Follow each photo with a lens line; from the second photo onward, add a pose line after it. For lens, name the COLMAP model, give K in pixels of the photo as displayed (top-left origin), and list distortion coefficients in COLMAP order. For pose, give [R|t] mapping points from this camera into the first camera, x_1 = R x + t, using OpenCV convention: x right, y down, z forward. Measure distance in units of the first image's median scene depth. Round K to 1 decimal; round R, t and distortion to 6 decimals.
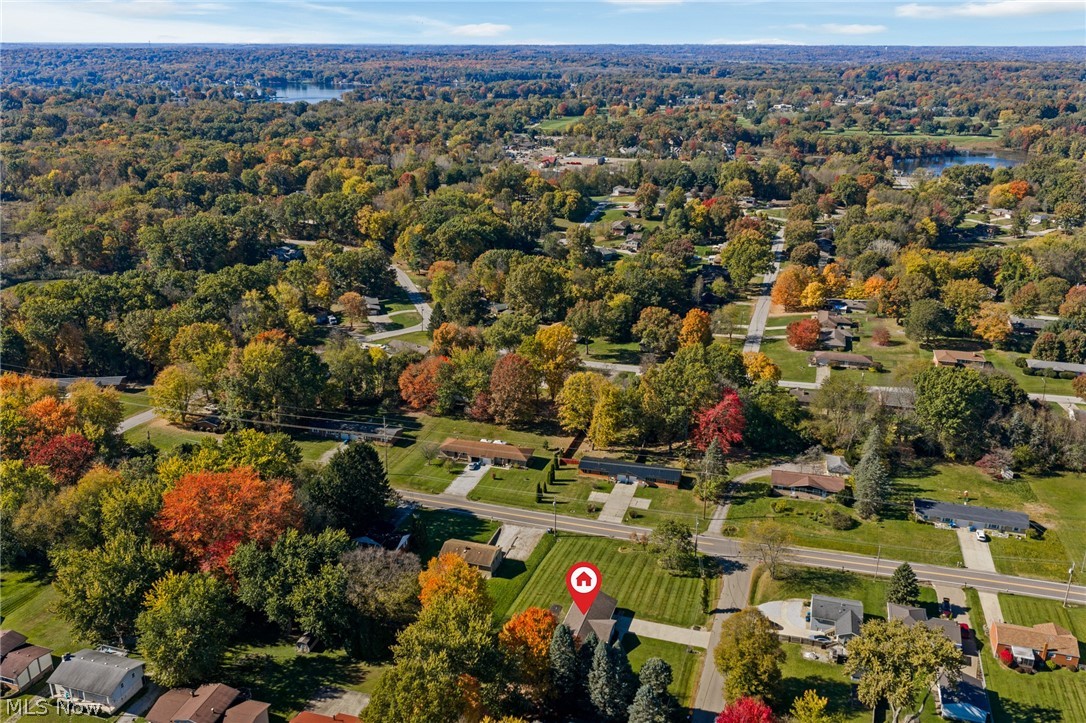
lens RADIAL K [[889.0, 0, 548.0], [0, 889.0, 359.8], [0, 0, 1]] dist [0.009906, -0.020043]
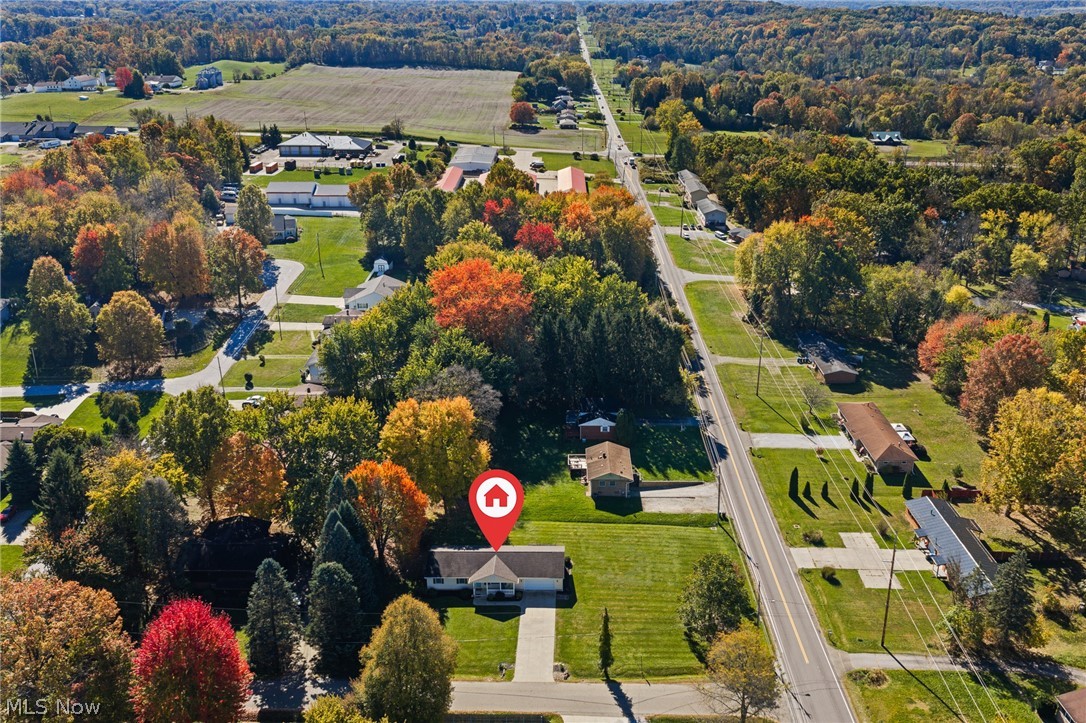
lens RADIAL K [[889.0, 0, 548.0], [0, 889.0, 359.8], [0, 0, 1]] dist [0.009906, -0.020043]
pose [[0.275870, 0.347422, -0.896211, 0.558703], [-0.306702, 0.915469, 0.260479, -0.066567], [0.910950, 0.203011, 0.359106, 0.578495]]
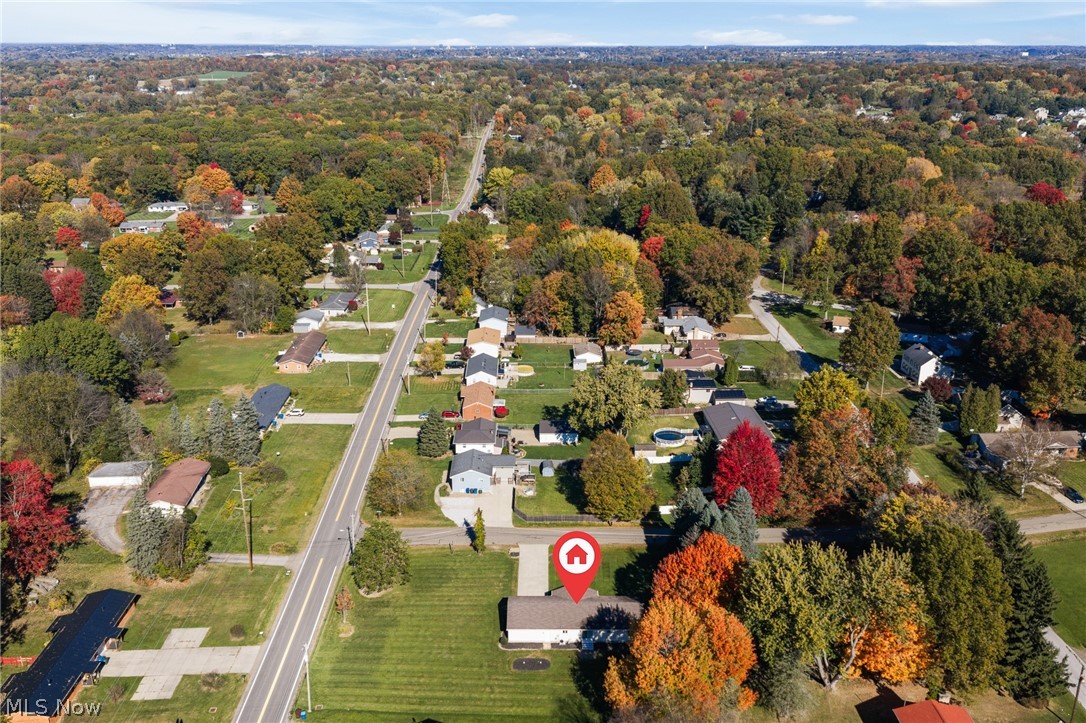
lens RADIAL K [[889.0, 0, 548.0], [0, 889.0, 359.8], [0, 0, 1]] dist [0.009906, -0.020043]
pose [[-0.307932, -0.328473, 0.892907, -0.464378], [0.303870, 0.855400, 0.419469, -0.182844], [-0.901577, 0.400496, -0.163591, 0.849693]]
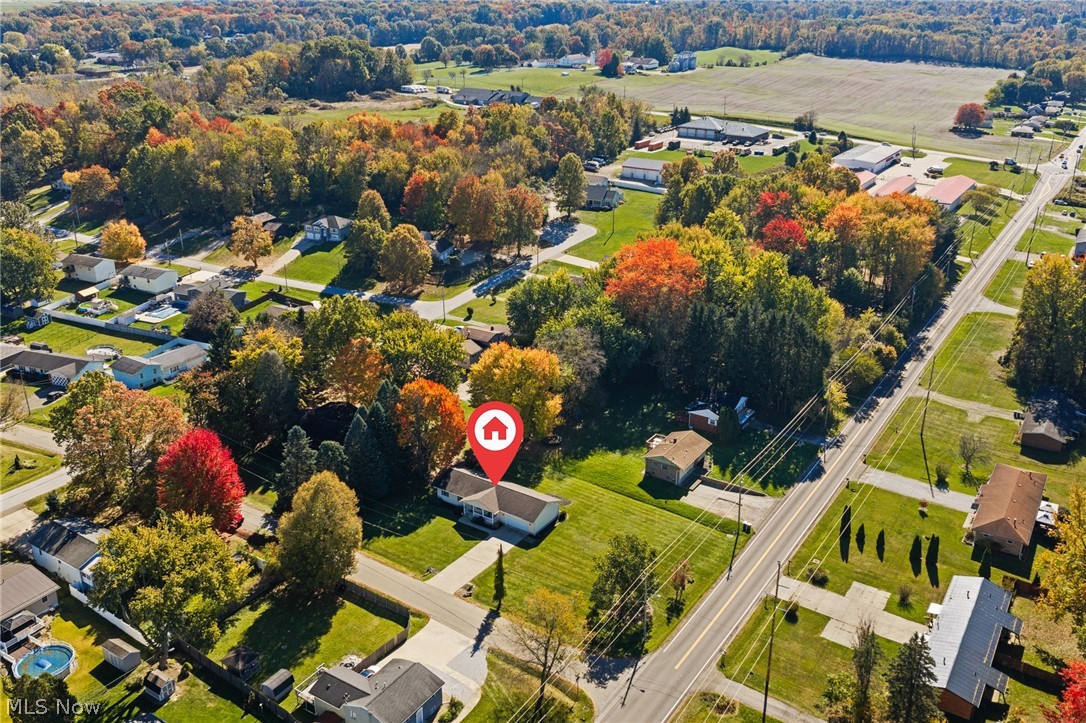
lens RADIAL K [[889.0, 0, 548.0], [0, 889.0, 359.8], [0, 0, 1]] dist [0.009906, -0.020043]
pose [[-0.280546, 0.355586, -0.891545, 0.609438], [-0.318566, 0.841702, 0.435951, -0.167188], [0.905433, 0.406320, -0.122859, 0.879481]]
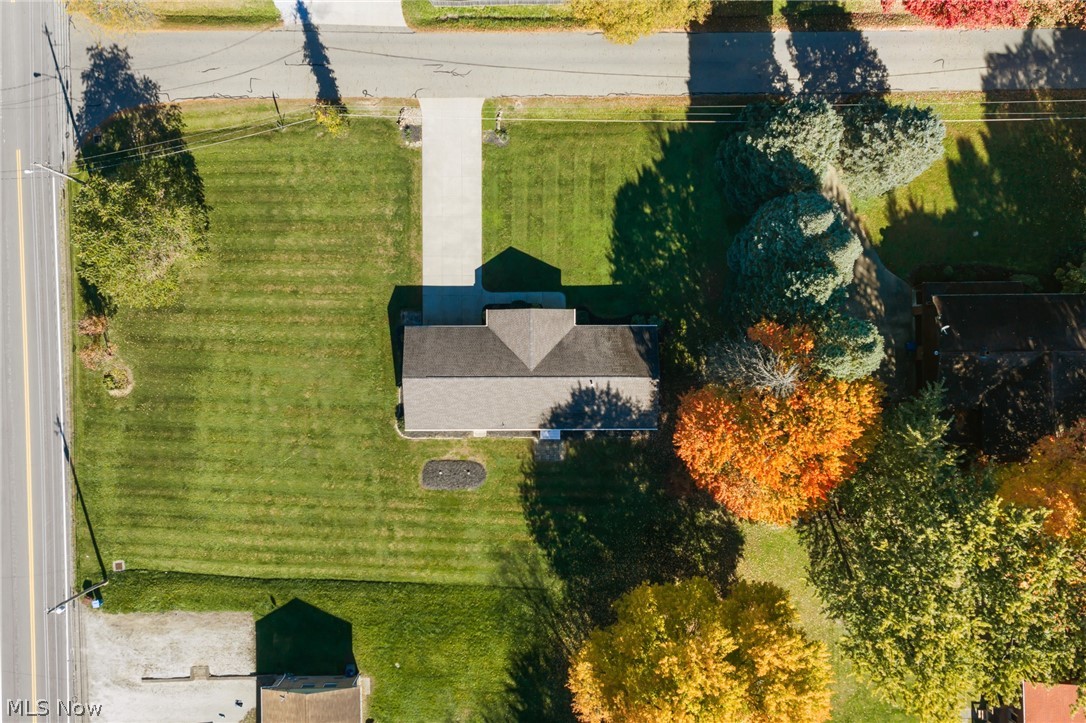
lens RADIAL K [[889.0, 0, 548.0], [0, 889.0, 359.8], [0, 0, 1]] dist [0.009906, -0.020043]
pose [[-0.306383, -0.951676, -0.021054, 0.043439], [0.295616, -0.116148, 0.948220, -0.078679], [-0.904843, 0.284294, 0.316916, 0.685835]]
